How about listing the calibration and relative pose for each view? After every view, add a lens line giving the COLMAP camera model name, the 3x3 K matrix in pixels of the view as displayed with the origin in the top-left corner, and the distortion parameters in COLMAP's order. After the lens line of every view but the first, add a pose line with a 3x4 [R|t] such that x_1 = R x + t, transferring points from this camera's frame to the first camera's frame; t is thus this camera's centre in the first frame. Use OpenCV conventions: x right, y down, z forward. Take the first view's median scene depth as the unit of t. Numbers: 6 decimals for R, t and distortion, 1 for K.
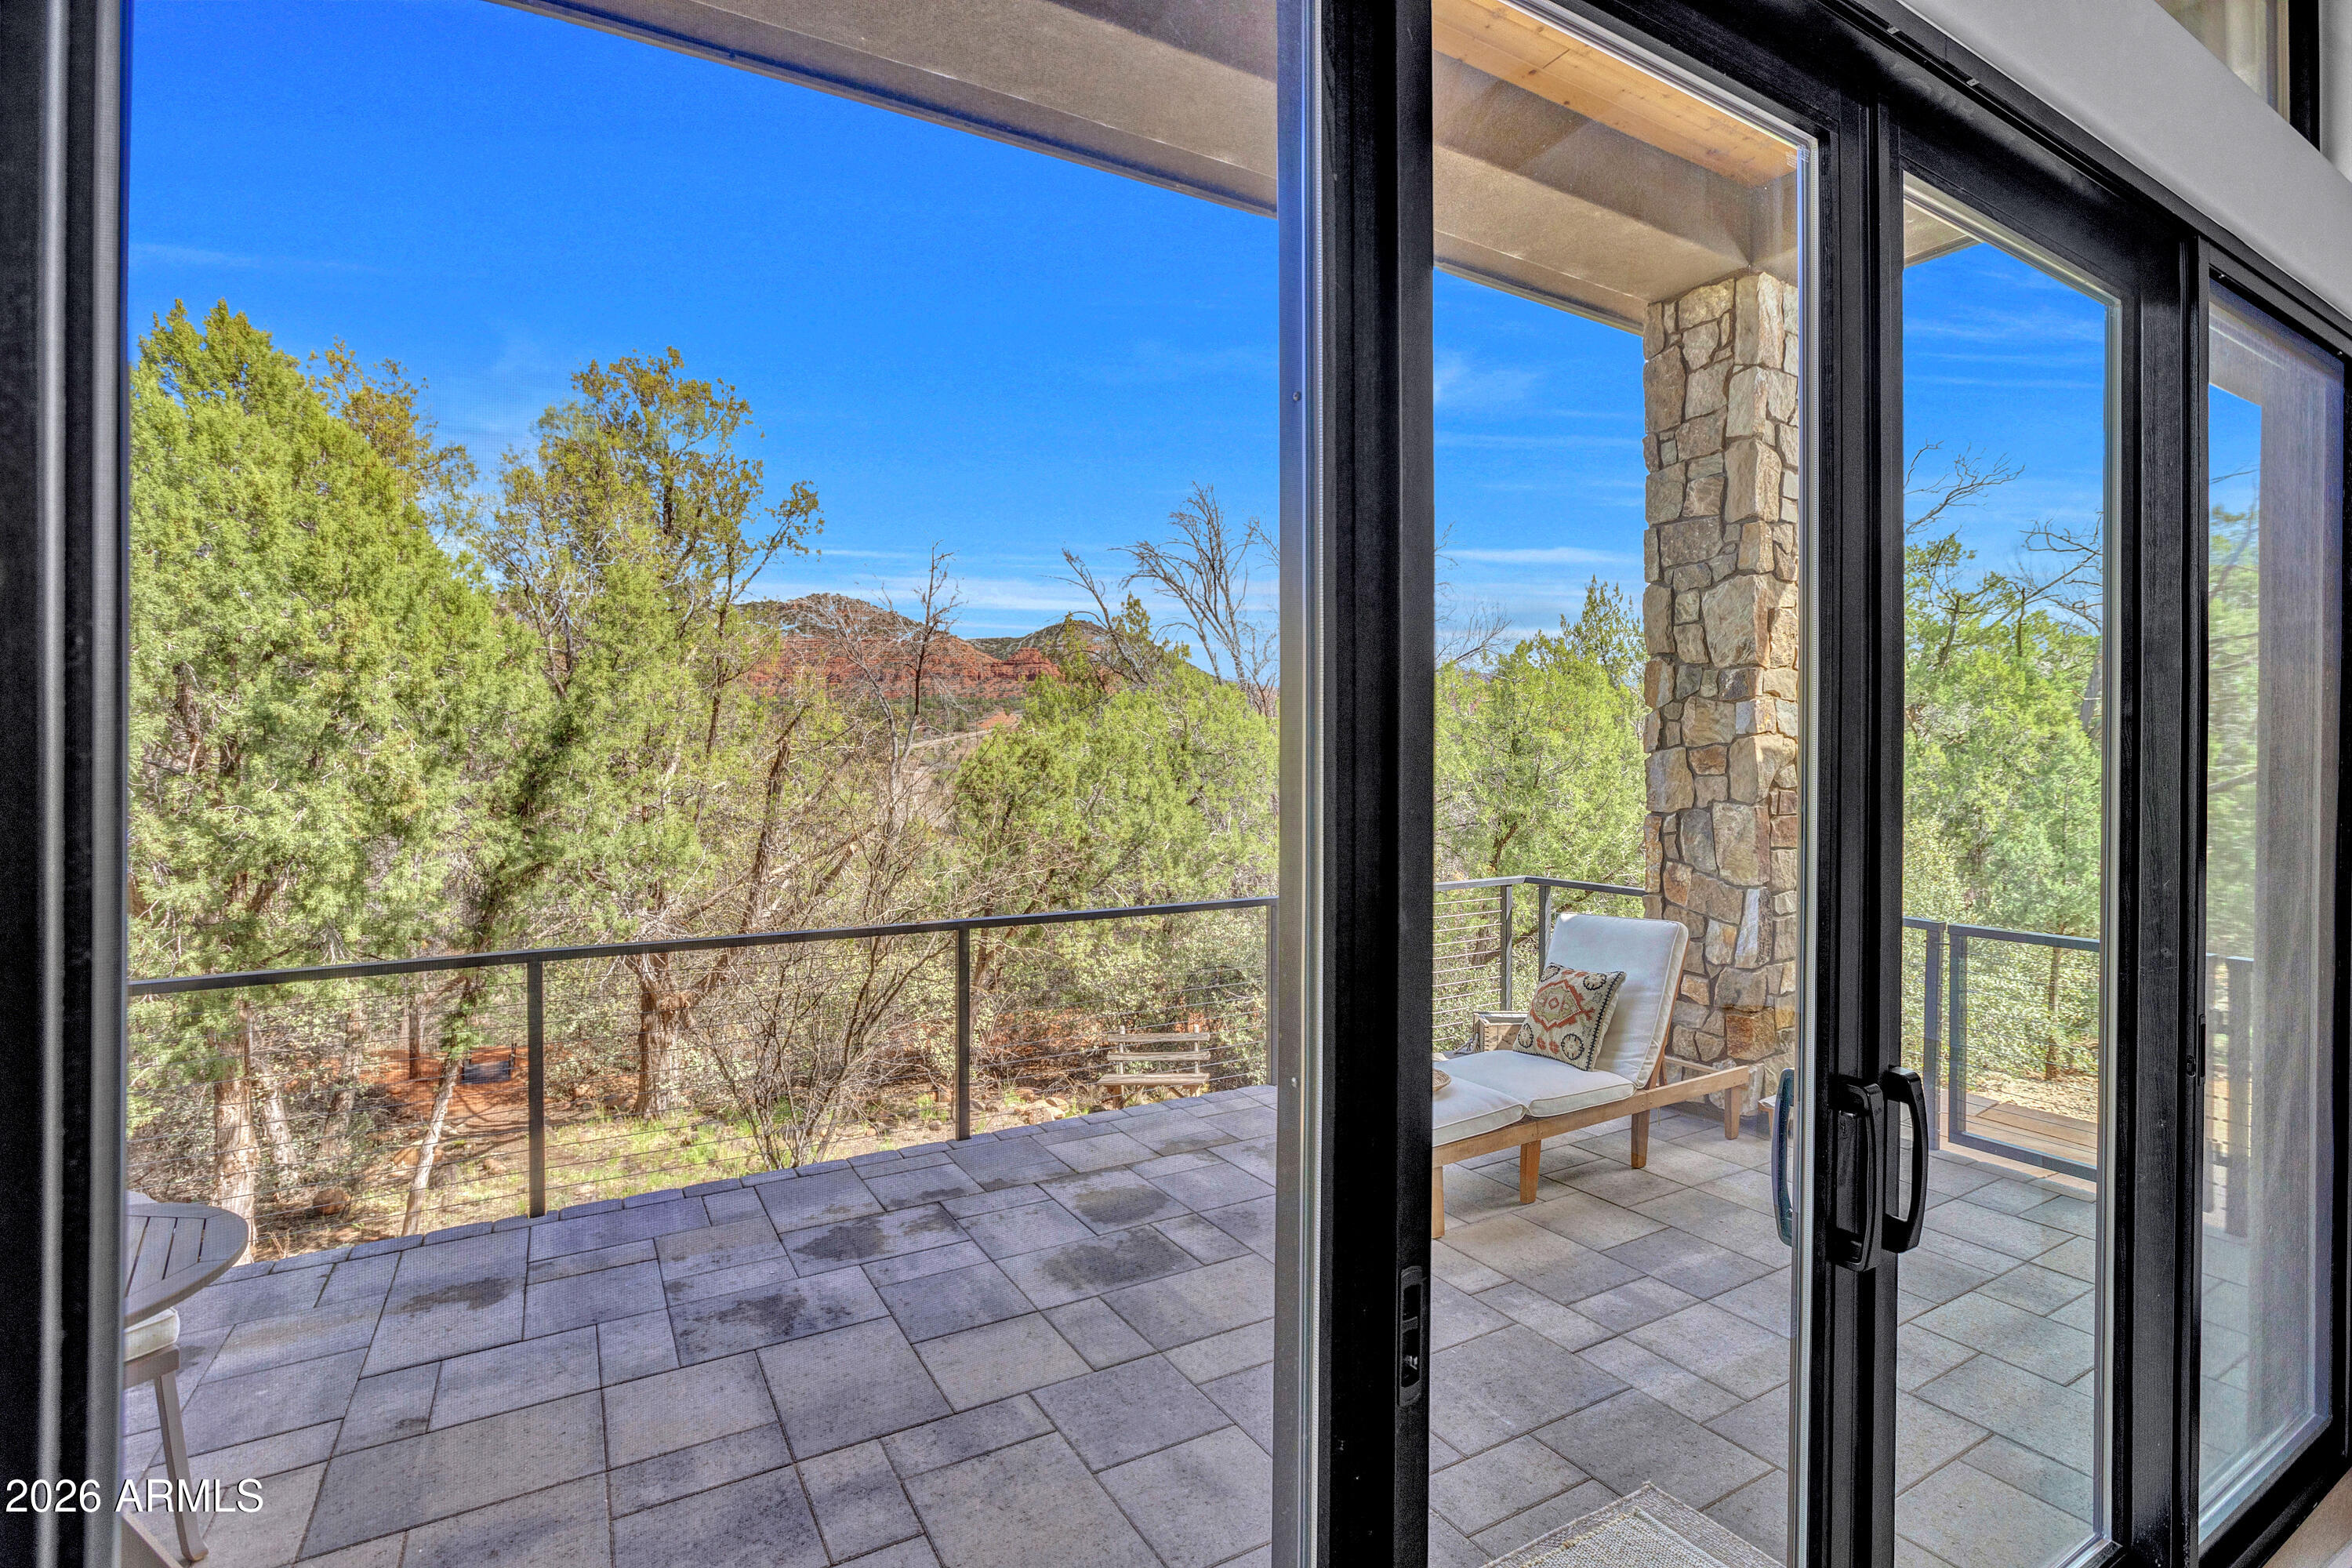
lens RADIAL K [[1106.0, 0, 1184.7], [0, 1106.0, 767.2], [0, 0, 1]] dist [-0.037966, 0.000064]
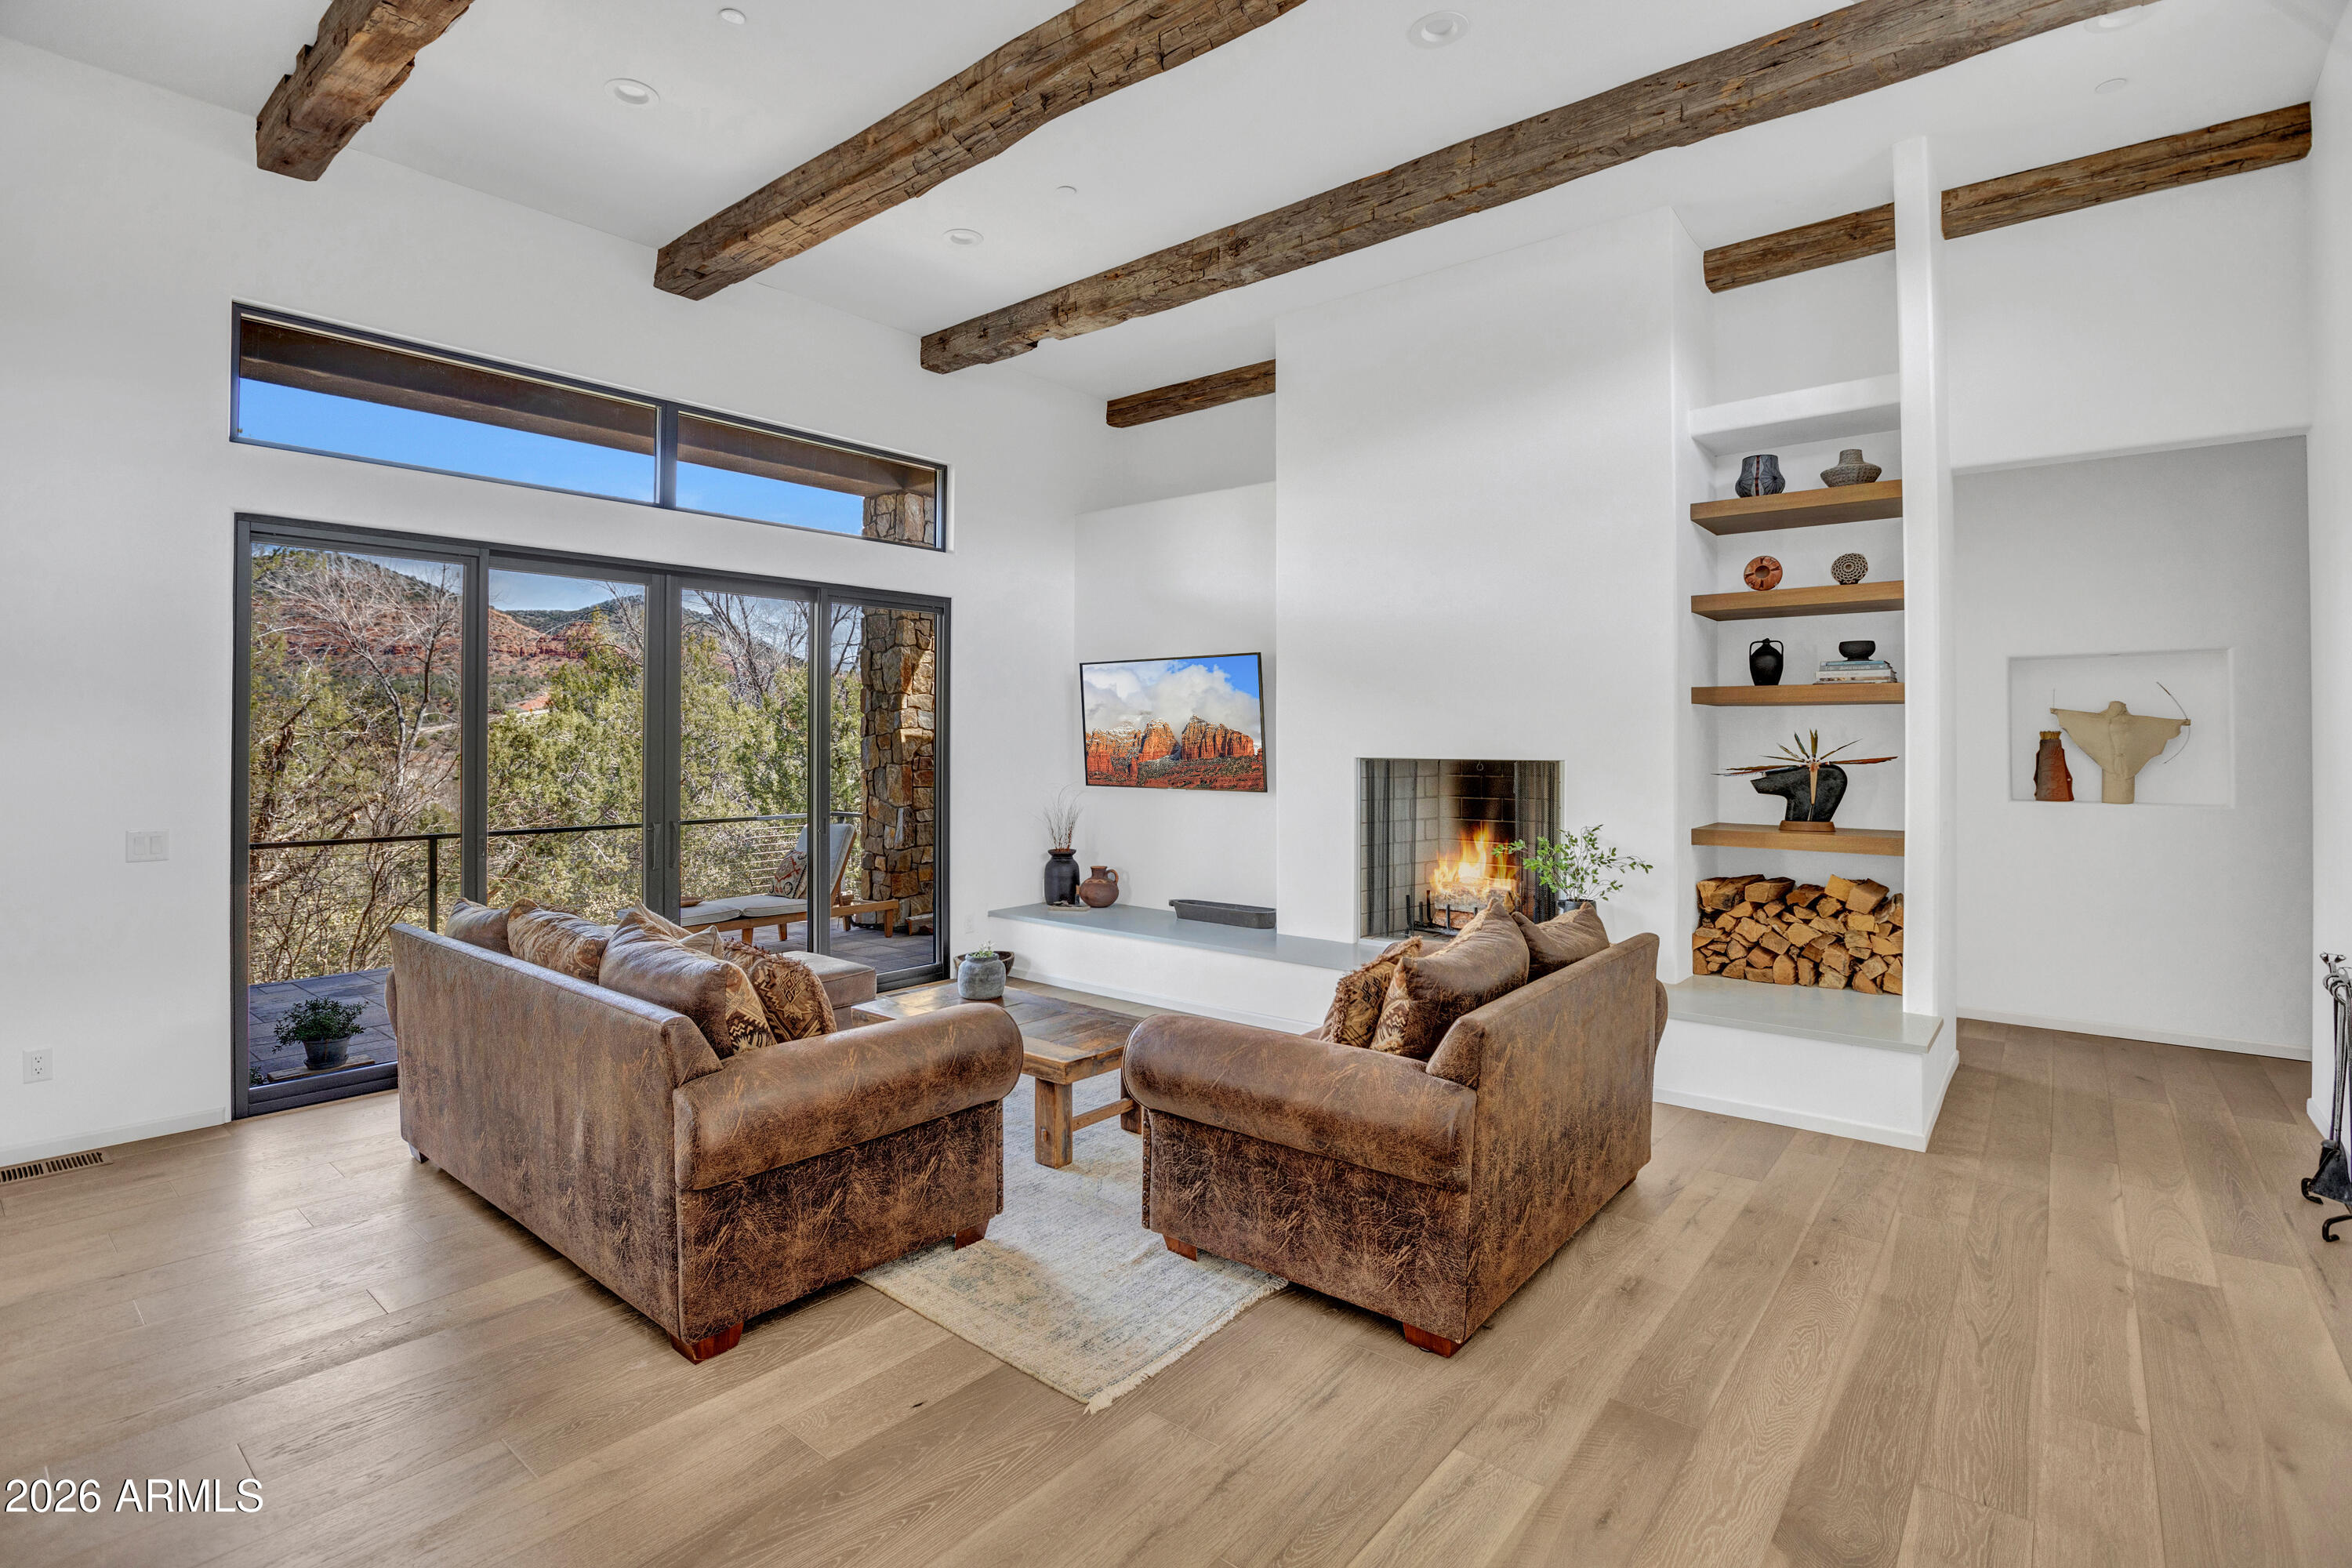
lens RADIAL K [[1106.0, 0, 1173.3], [0, 1106.0, 679.4], [0, 0, 1]] dist [-0.024013, 0.000109]
pose [[0.938581, 0.017604, 0.344609, 0.283110], [0.005177, 0.997867, -0.065074, 0.013439], [-0.345020, 0.062861, 0.936488, -0.981240]]
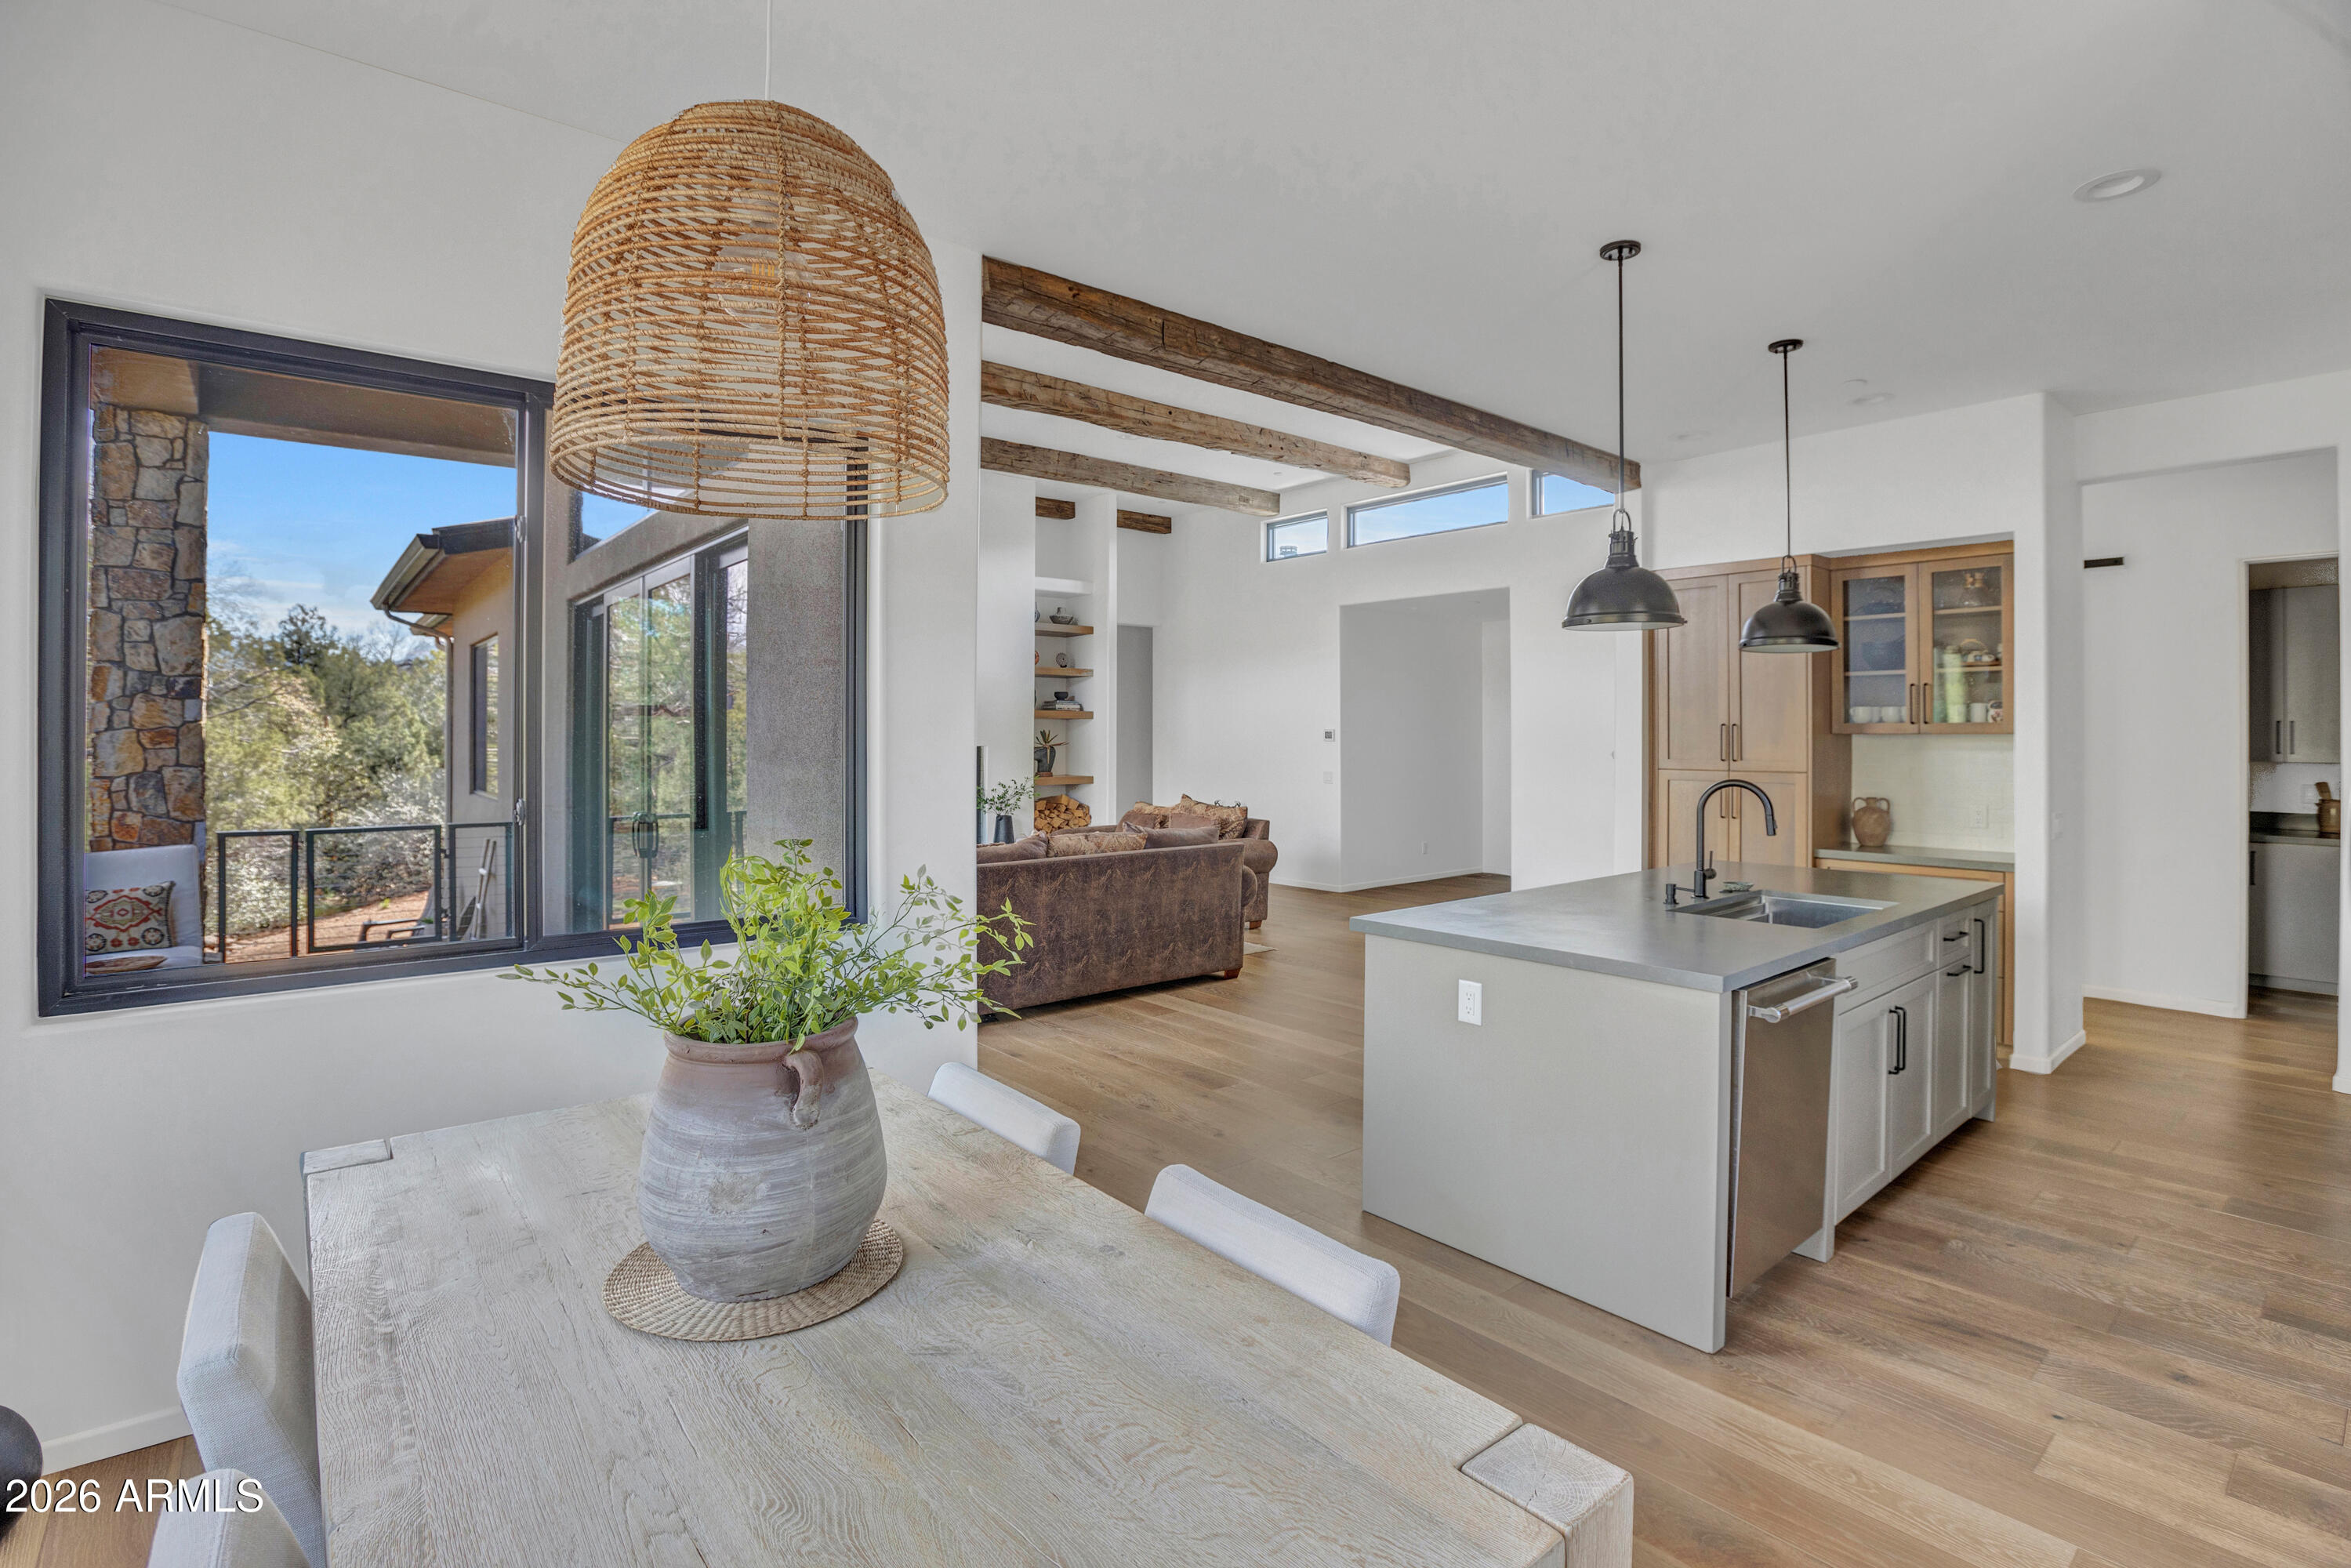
lens RADIAL K [[1105.6, 0, 1184.2], [0, 1105.6, 767.2], [0, 0, 1]] dist [-0.037966, 0.000064]
pose [[-0.168687, -0.036111, 0.985008, -1.142975], [0.006301, 0.999269, 0.037713, -0.012635], [-0.985650, 0.012569, -0.168336, -0.103871]]
